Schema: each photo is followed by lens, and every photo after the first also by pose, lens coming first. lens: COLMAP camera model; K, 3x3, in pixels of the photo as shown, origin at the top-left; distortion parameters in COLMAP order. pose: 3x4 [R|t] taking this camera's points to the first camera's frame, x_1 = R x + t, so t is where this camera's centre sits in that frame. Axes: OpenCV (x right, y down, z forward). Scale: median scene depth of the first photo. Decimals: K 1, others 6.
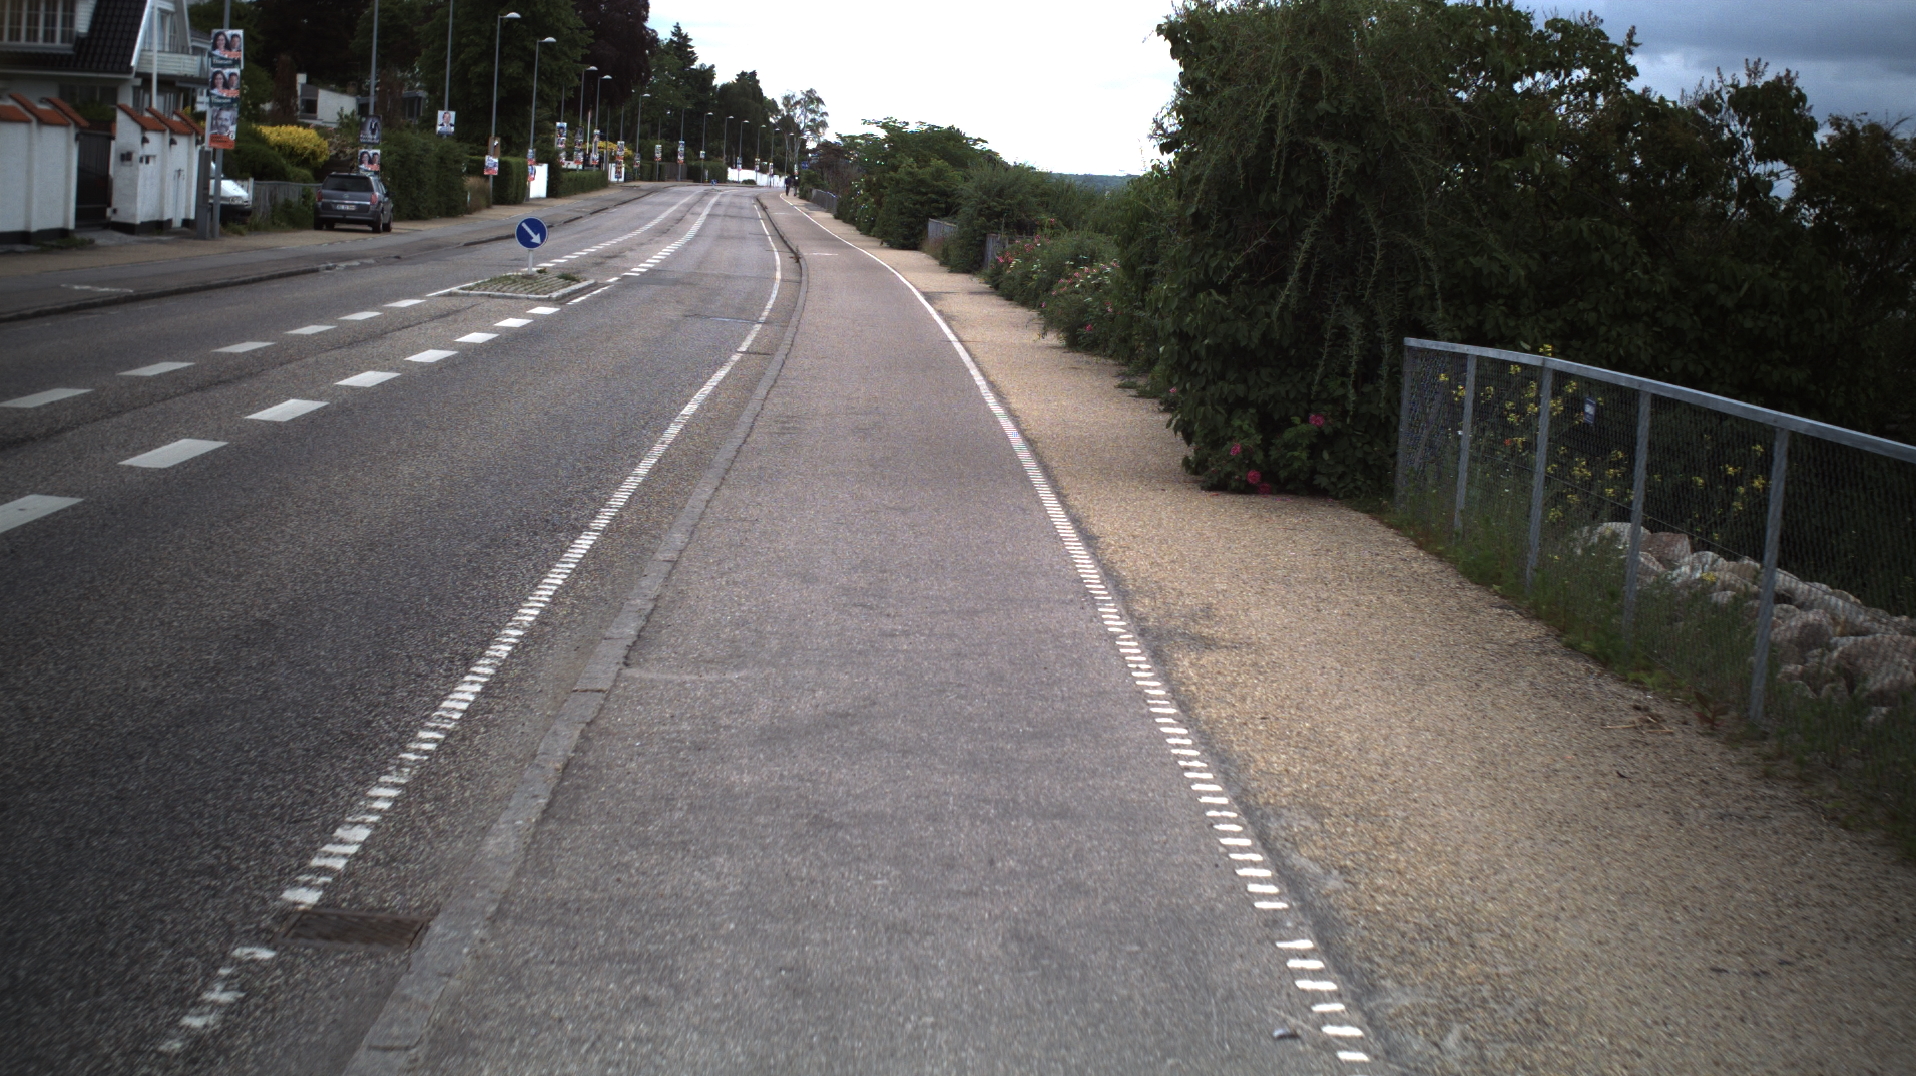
lens RADIAL K [[3564.4, 0, 958.0], [0, 3564.4, 538.0], [0, 0, 1]] dist [-0.269483, 0.165981]
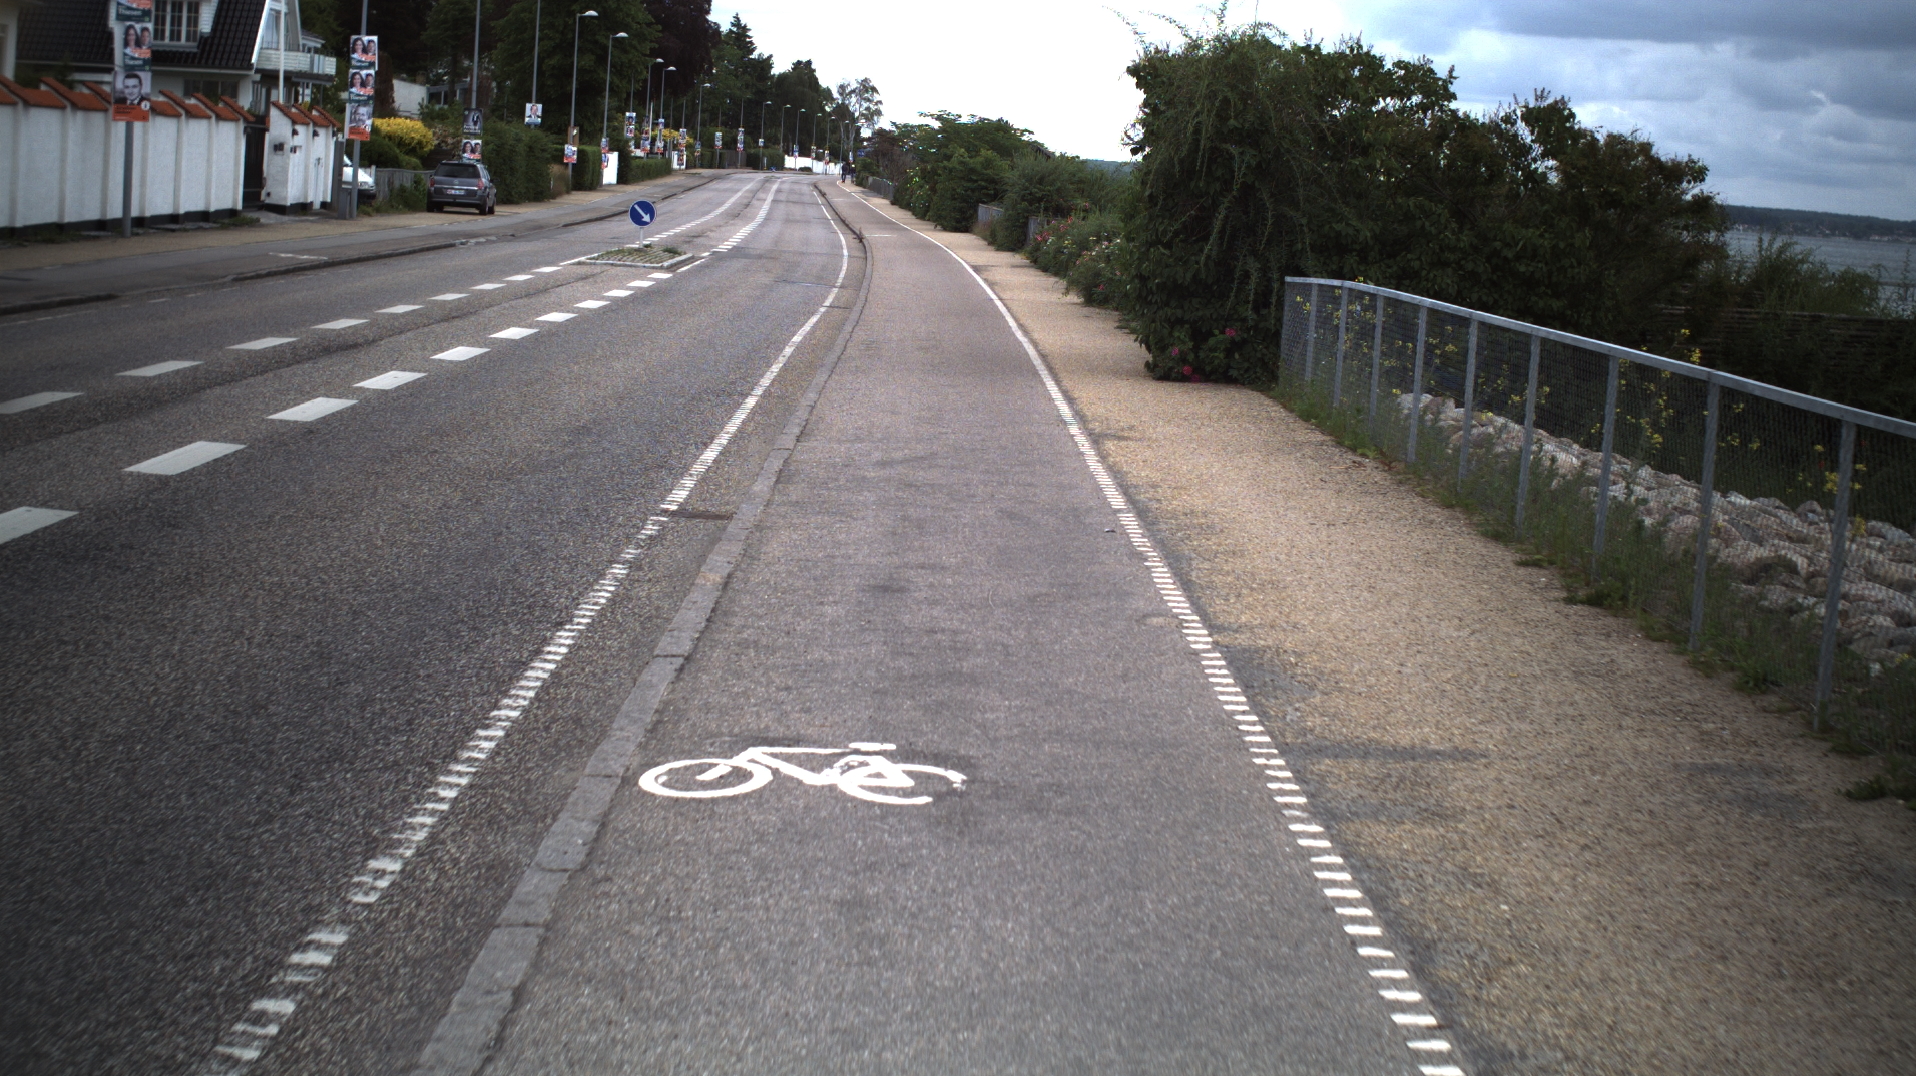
lens RADIAL K [[3564.4, 0, 958.0], [0, 3564.4, 538.0], [0, 0, 1]] dist [-0.269483, 0.165981]
pose [[0.999888, 0.002925, -0.014662, 0.002170], [-0.002874, 0.999990, 0.003528, 0.011843], [0.014672, -0.003486, 0.999886, -0.122093]]
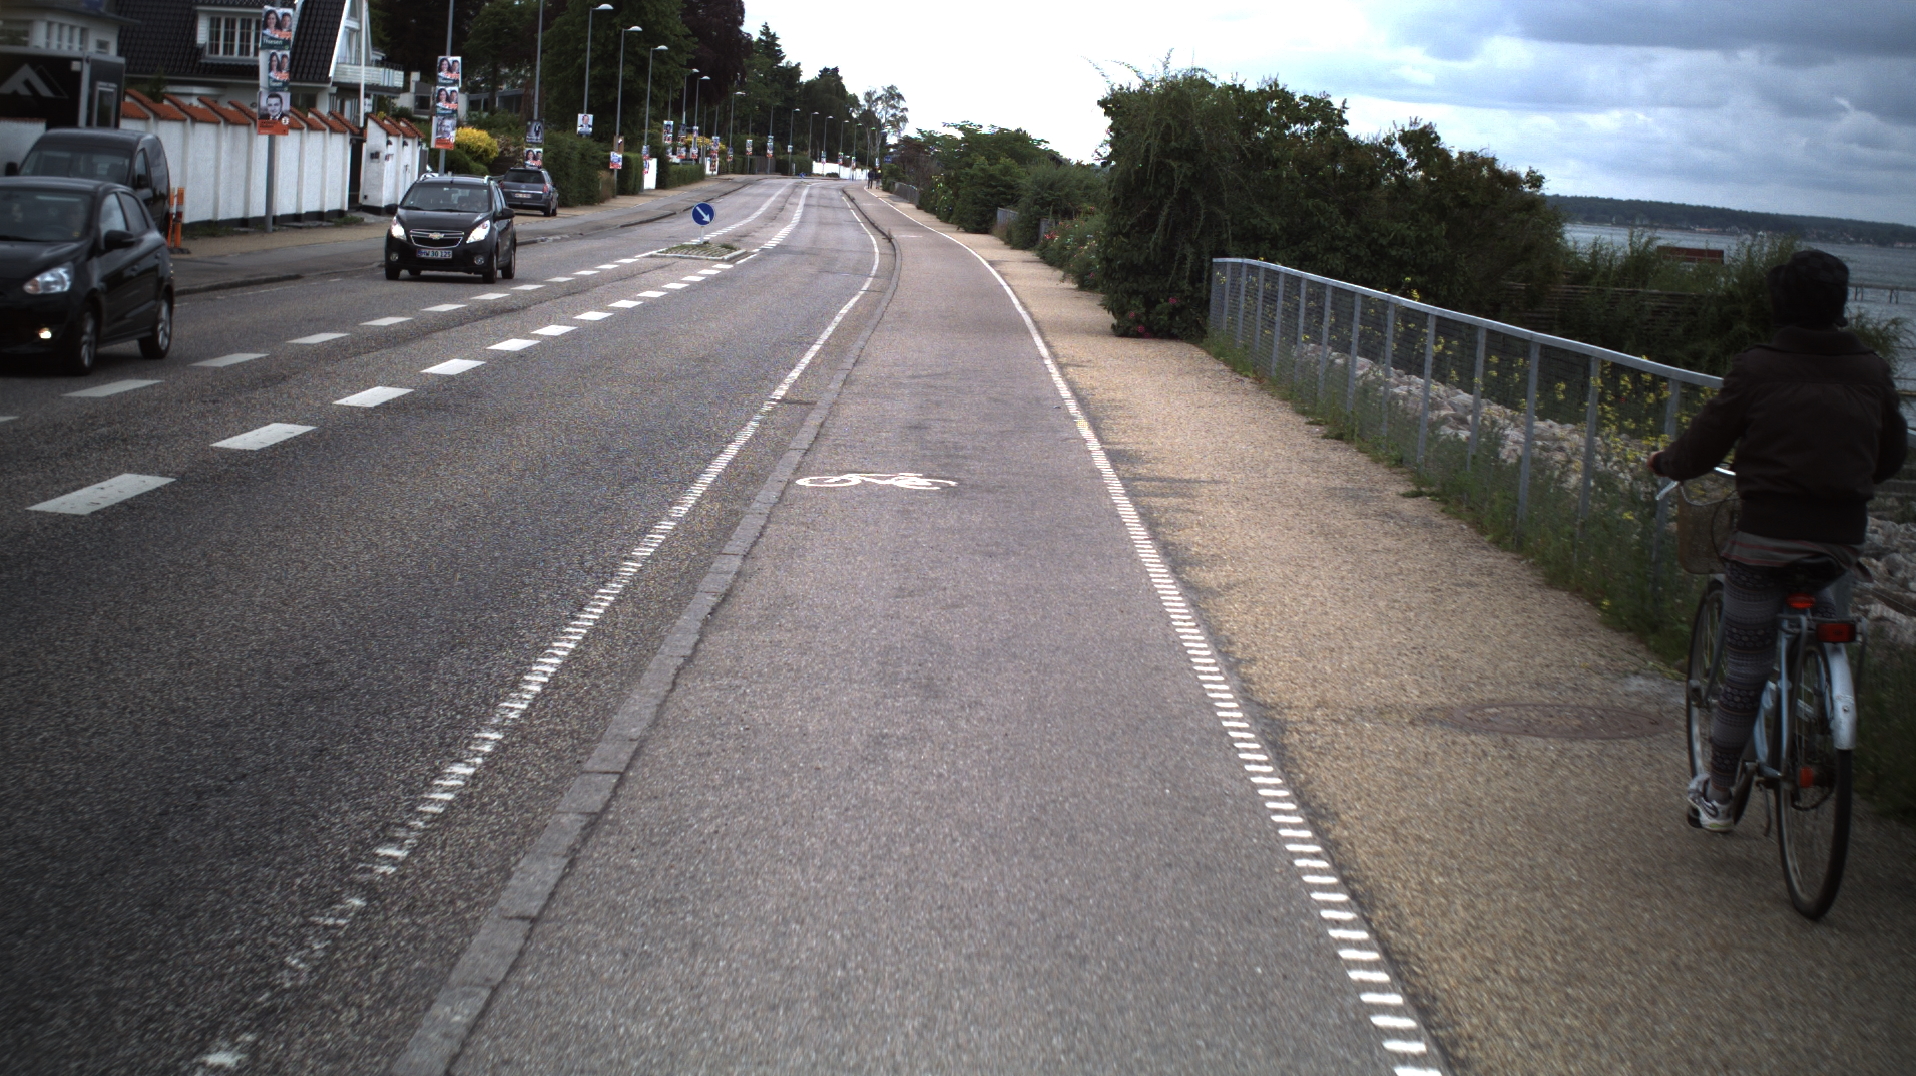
lens RADIAL K [[3564.4, 0, 958.0], [0, 3564.4, 538.0], [0, 0, 1]] dist [-0.269483, 0.165981]
pose [[0.999755, 0.004850, -0.021610, 0.006000], [-0.004808, 0.999986, 0.001985, 0.023653], [0.021620, -0.001881, 0.999764, -0.244274]]
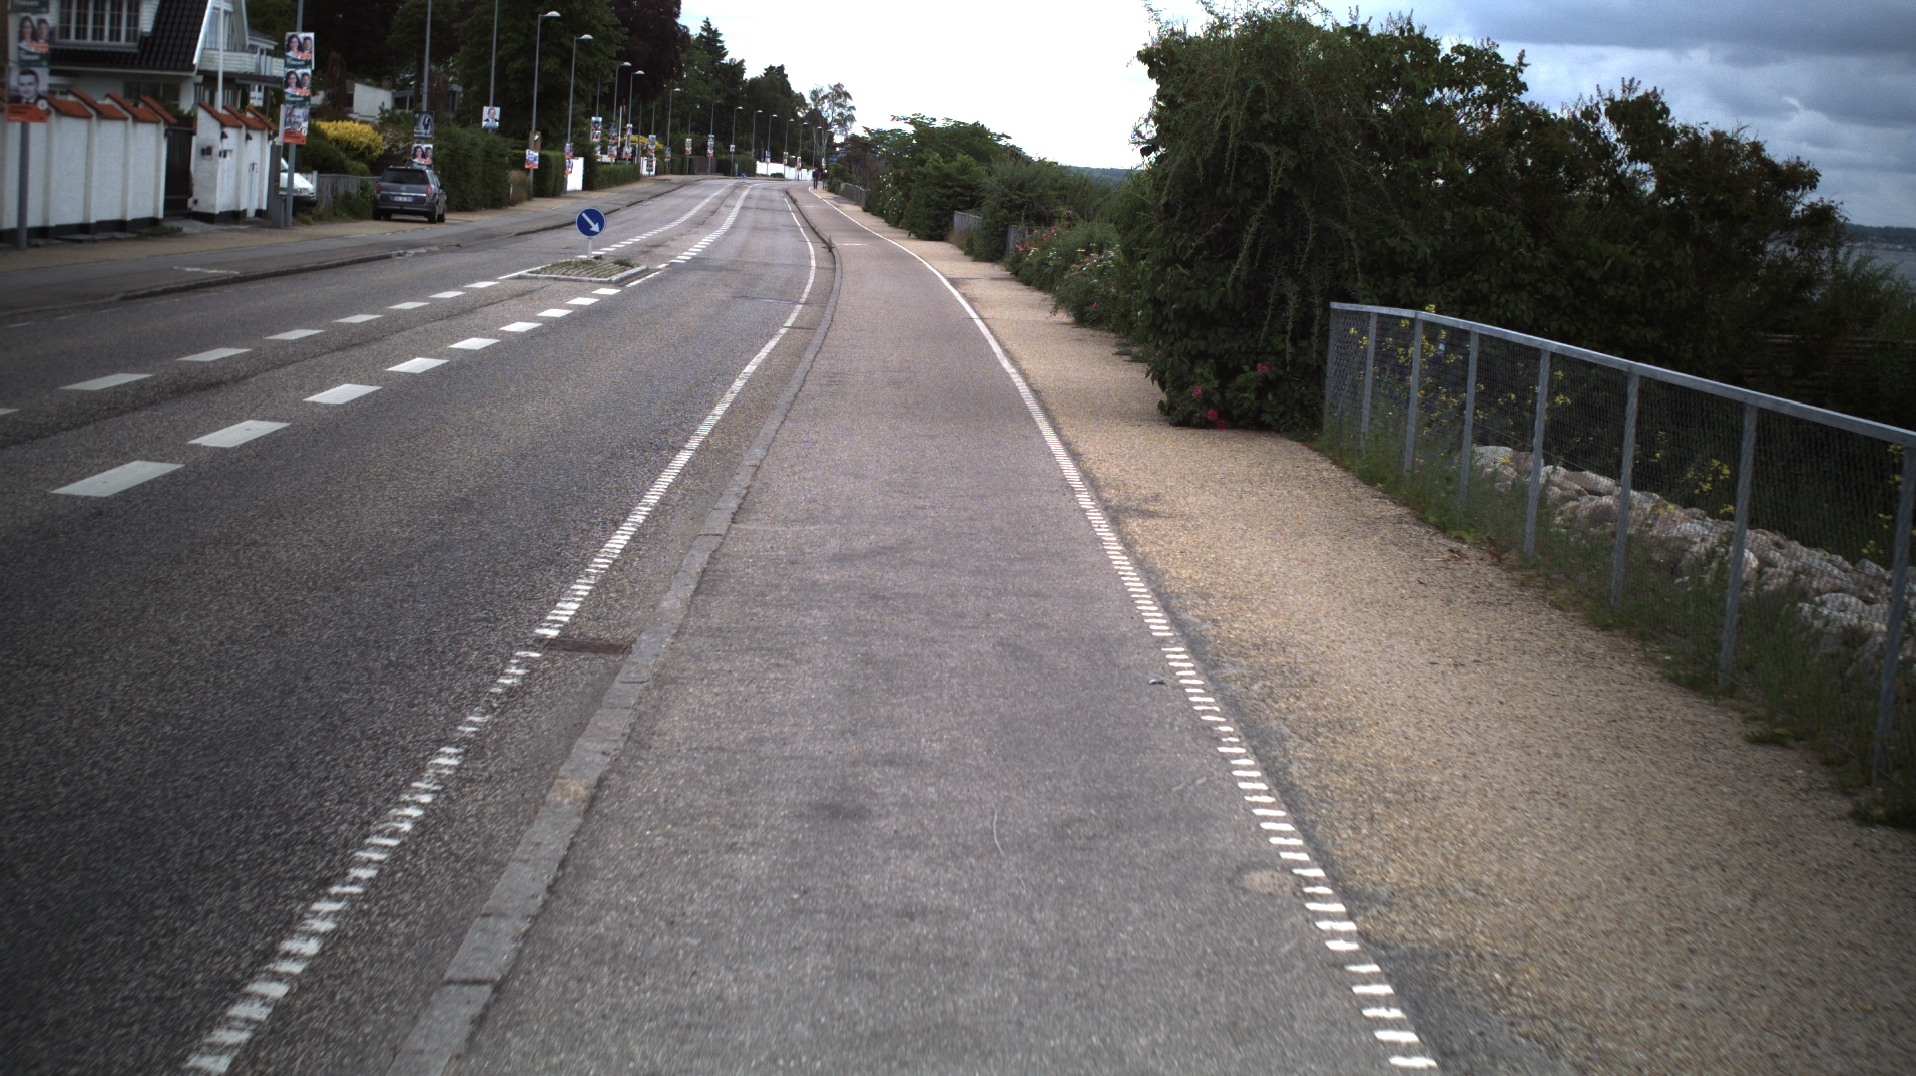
lens RADIAL K [[3564.4, 0, 958.0], [0, 3564.4, 538.0], [0, 0, 1]] dist [-0.269483, 0.165981]
pose [[0.999971, 0.002355, -0.007232, 0.000810], [-0.002342, 0.999996, 0.001773, 0.005951], [0.007236, -0.001756, 0.999972, -0.061109]]
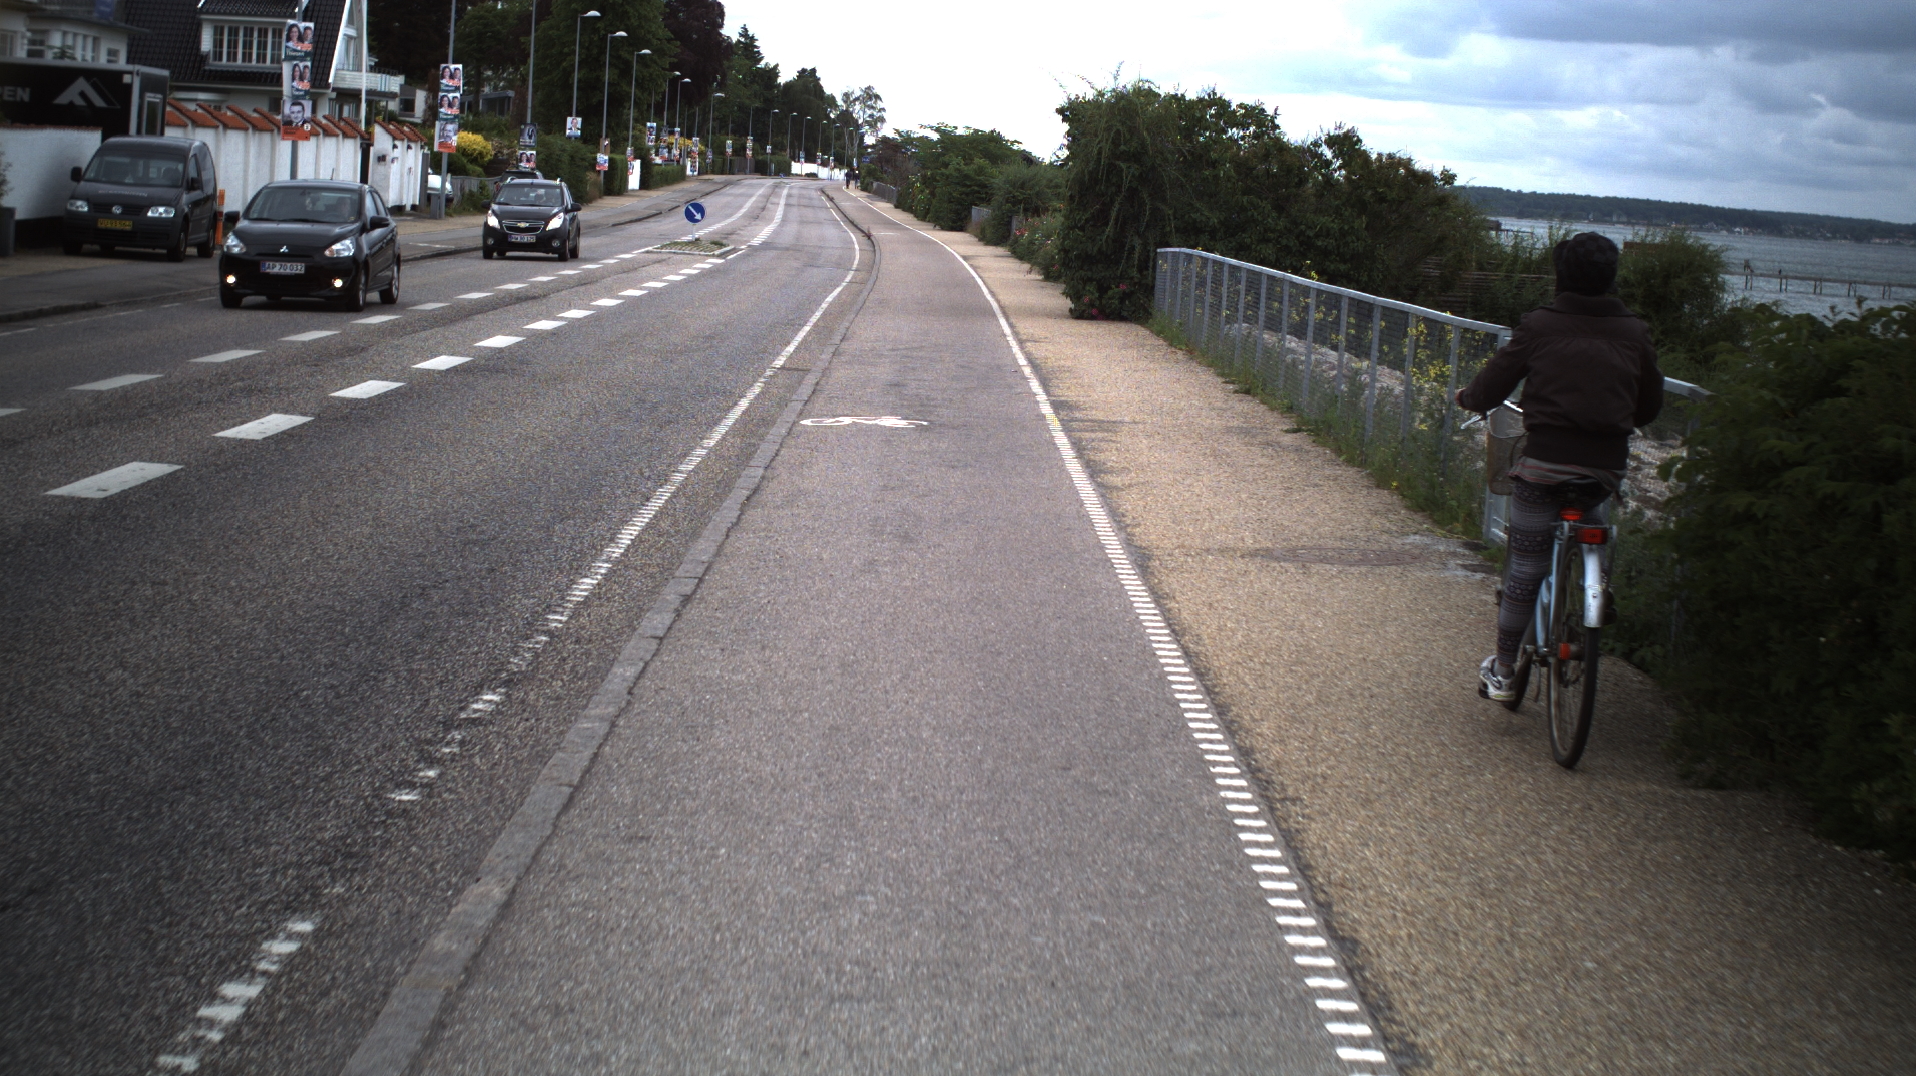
lens RADIAL K [[3564.4, 0, 958.0], [0, 3564.4, 538.0], [0, 0, 1]] dist [-0.269483, 0.165981]
pose [[0.999876, 0.000704, -0.015706, 0.007968], [-0.000671, 0.999997, 0.002133, 0.029570], [0.015708, -0.002123, 0.999874, -0.305305]]
